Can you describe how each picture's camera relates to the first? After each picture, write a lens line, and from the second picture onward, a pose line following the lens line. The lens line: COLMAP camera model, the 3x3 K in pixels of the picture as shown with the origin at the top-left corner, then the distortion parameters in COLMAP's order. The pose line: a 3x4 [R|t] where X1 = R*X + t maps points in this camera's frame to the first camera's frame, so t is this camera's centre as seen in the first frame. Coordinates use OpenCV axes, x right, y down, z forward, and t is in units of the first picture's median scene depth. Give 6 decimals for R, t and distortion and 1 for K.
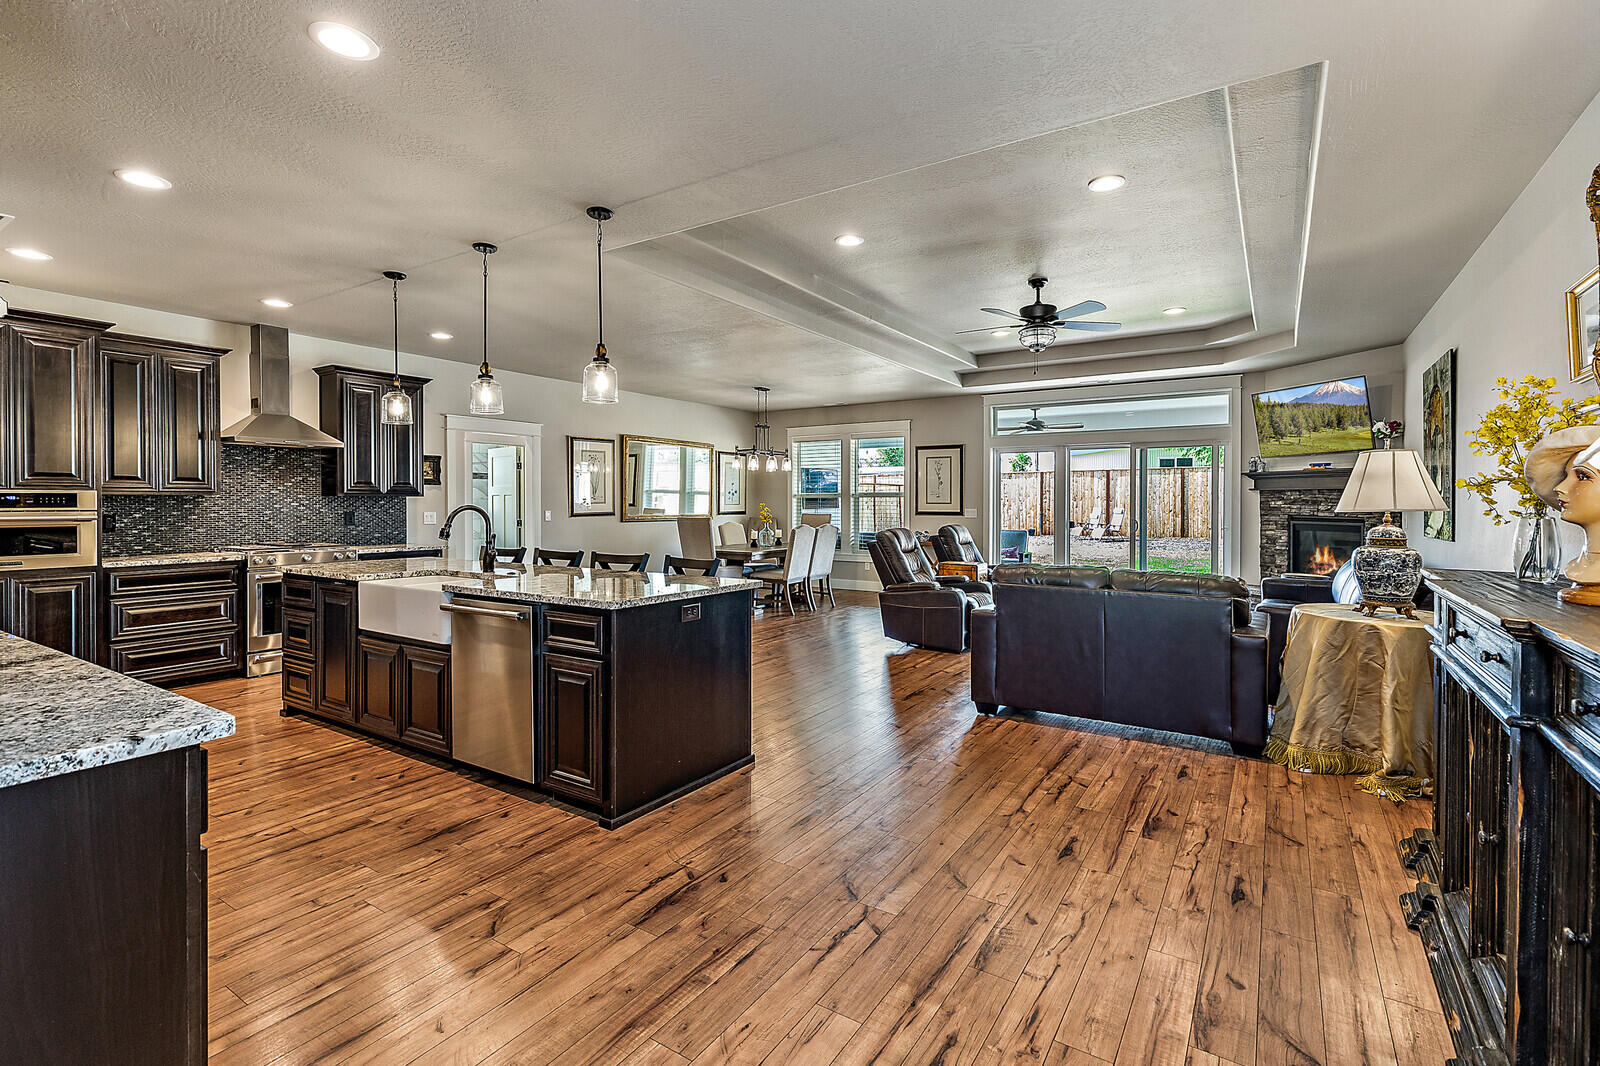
lens RADIAL K [[725.9, 0, 807.1], [0, 725.9, 507.0], [0, 0, 1]] dist [0.009540, -0.001975]
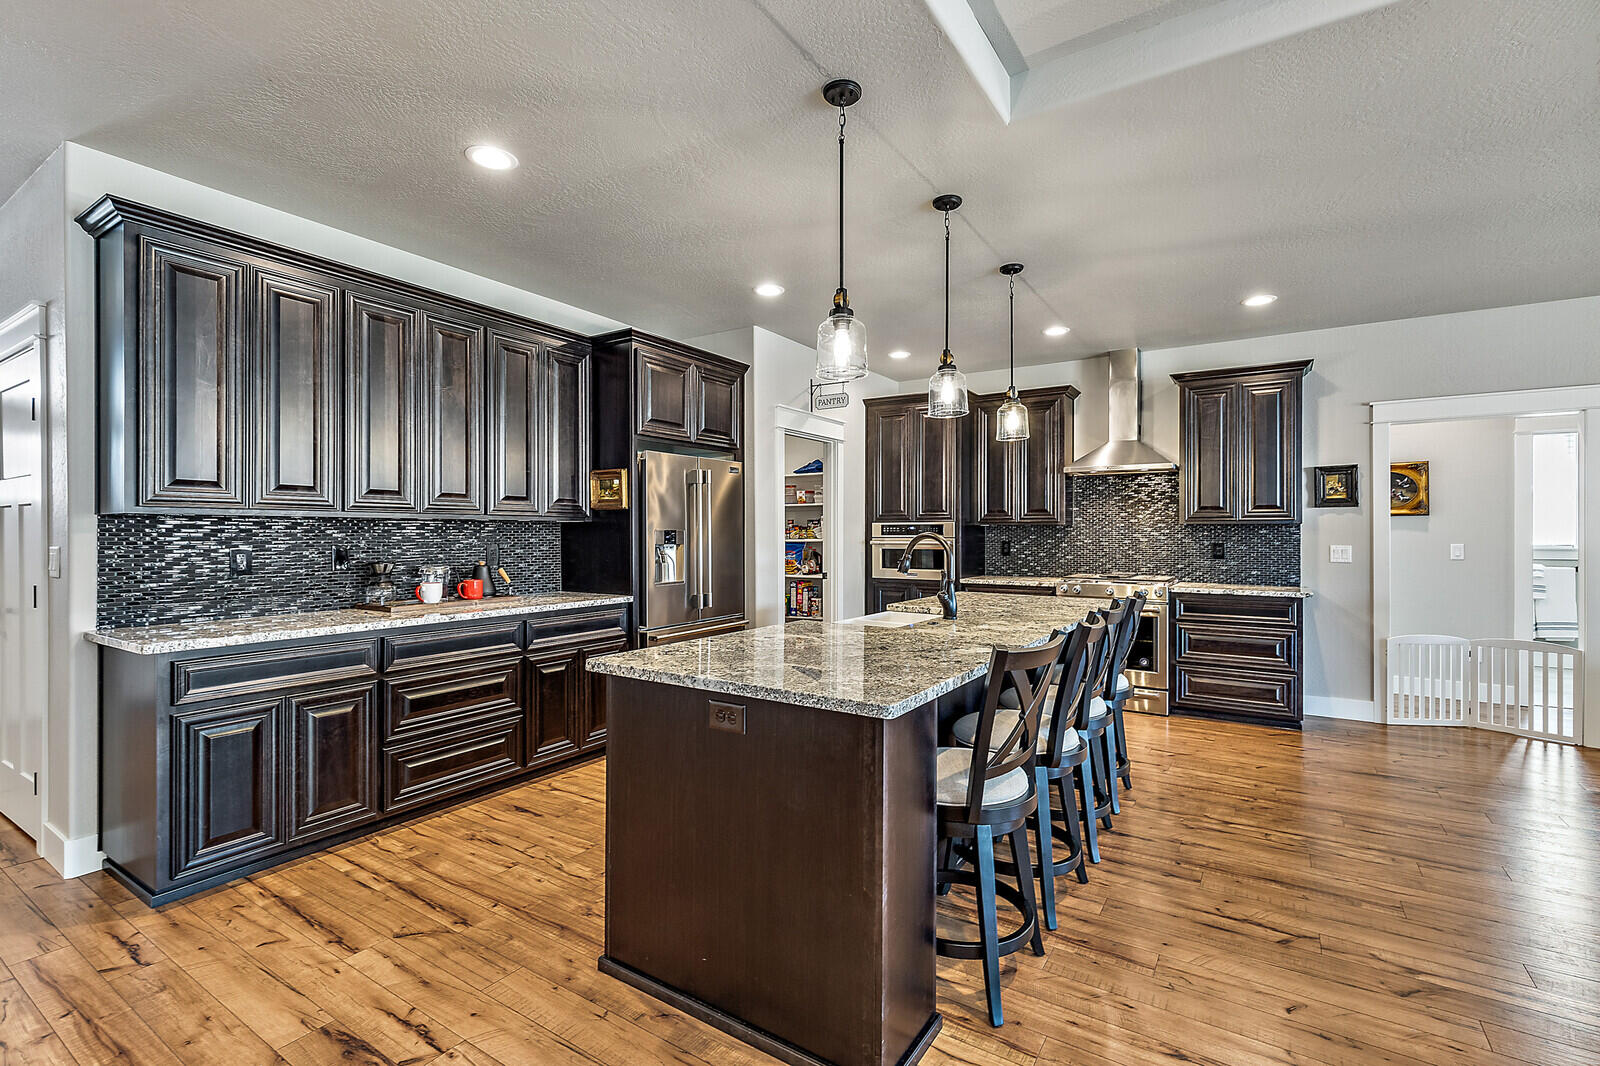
lens RADIAL K [[725.9, 0, 800.8], [0, 725.9, 530.0], [0, 0, 1]] dist [0.009540, -0.001975]
pose [[-0.011916, -0.002785, -0.999925, 0.214348], [-0.006543, 0.999975, -0.002707, -0.002457], [0.999908, 0.006510, -0.011934, 0.546373]]
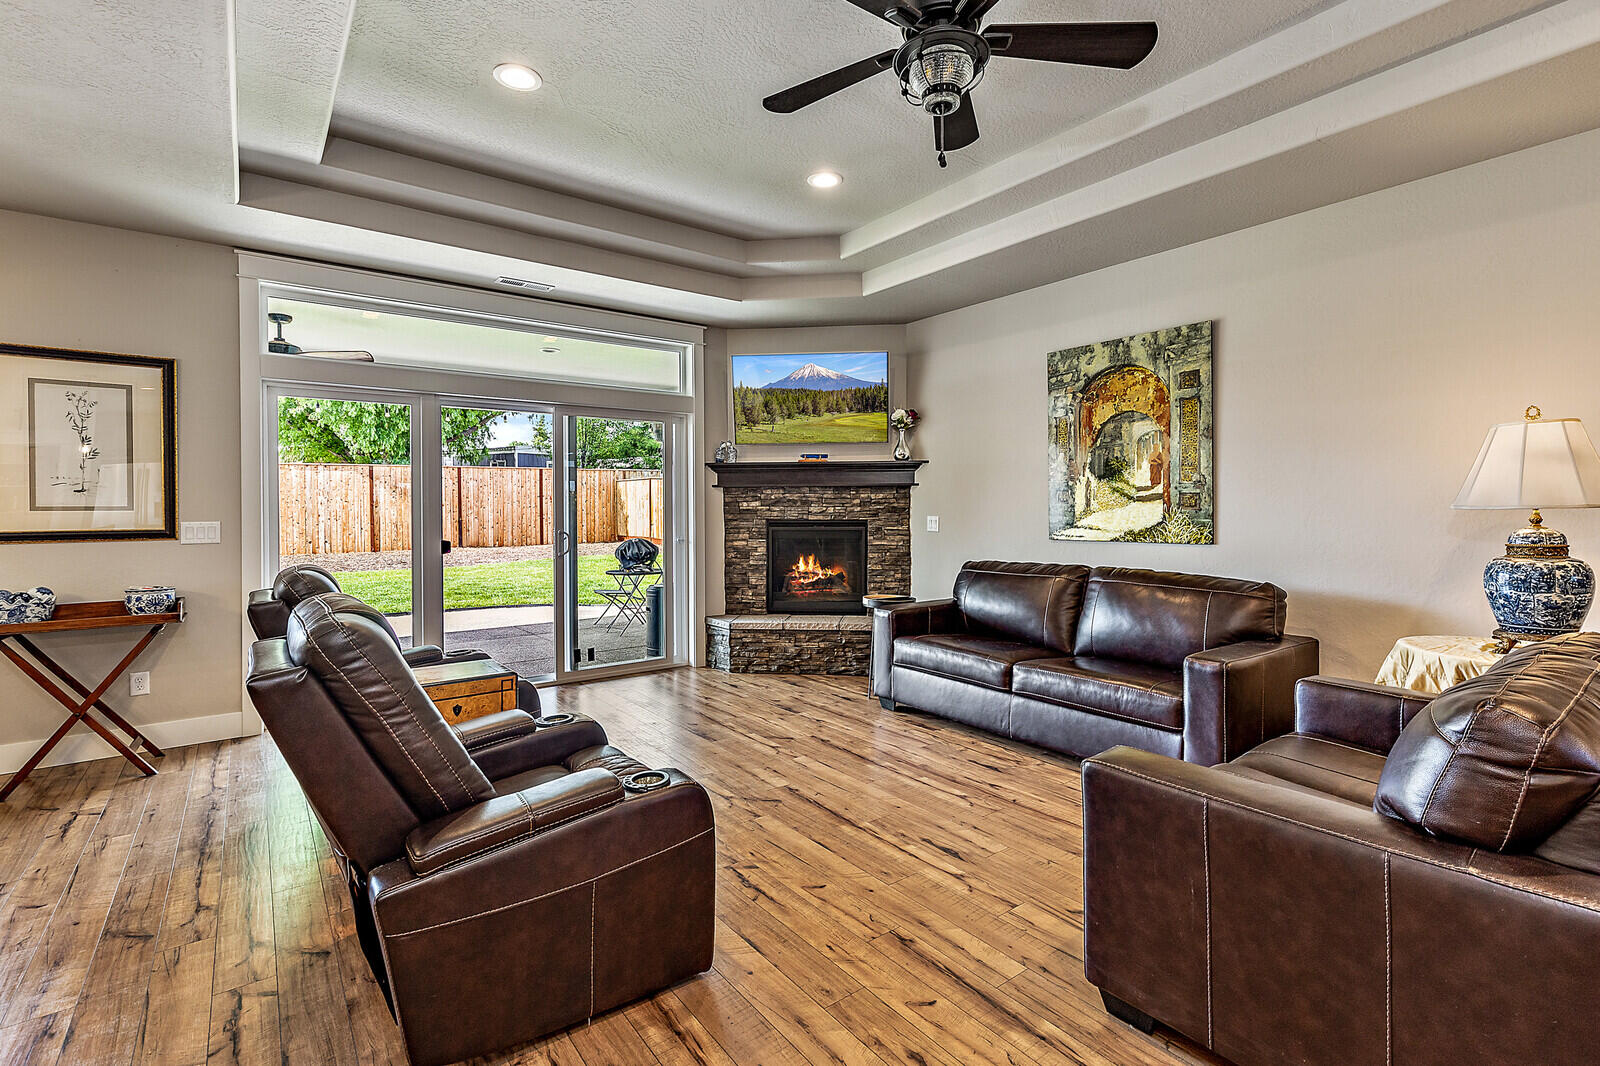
lens RADIAL K [[725.9, 0, 805.3], [0, 725.9, 515.9], [0, 0, 1]] dist [0.009540, -0.001975]
pose [[0.348183, -0.015429, 0.937299, -0.061992], [0.012337, 0.999853, 0.011876, -0.002494], [-0.937345, 0.007429, 0.348323, 0.828681]]
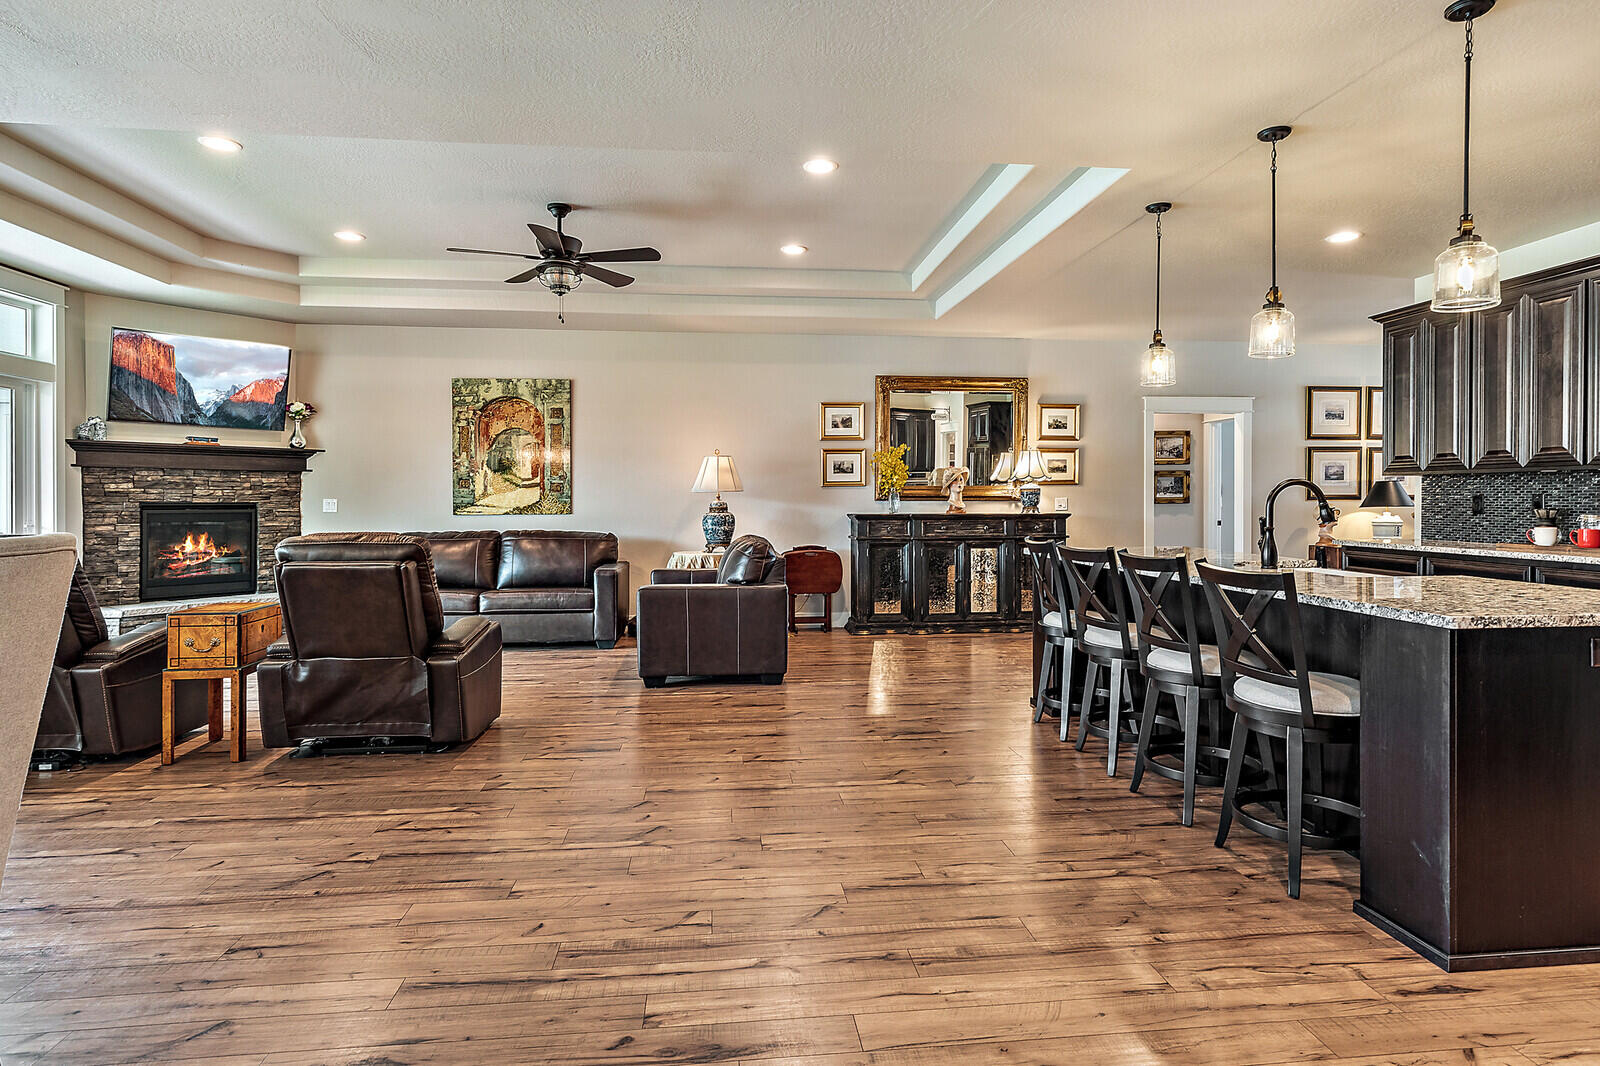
lens RADIAL K [[868.6, 0, 809.6], [0, 868.6, 502.1], [0, 0, 1]] dist [0.002609, -0.000669]
pose [[-0.627462, -0.004969, 0.778631, -0.532913], [0.004894, 0.999935, 0.010326, 0.005433], [-0.778632, 0.010290, -0.627397, 1.229097]]
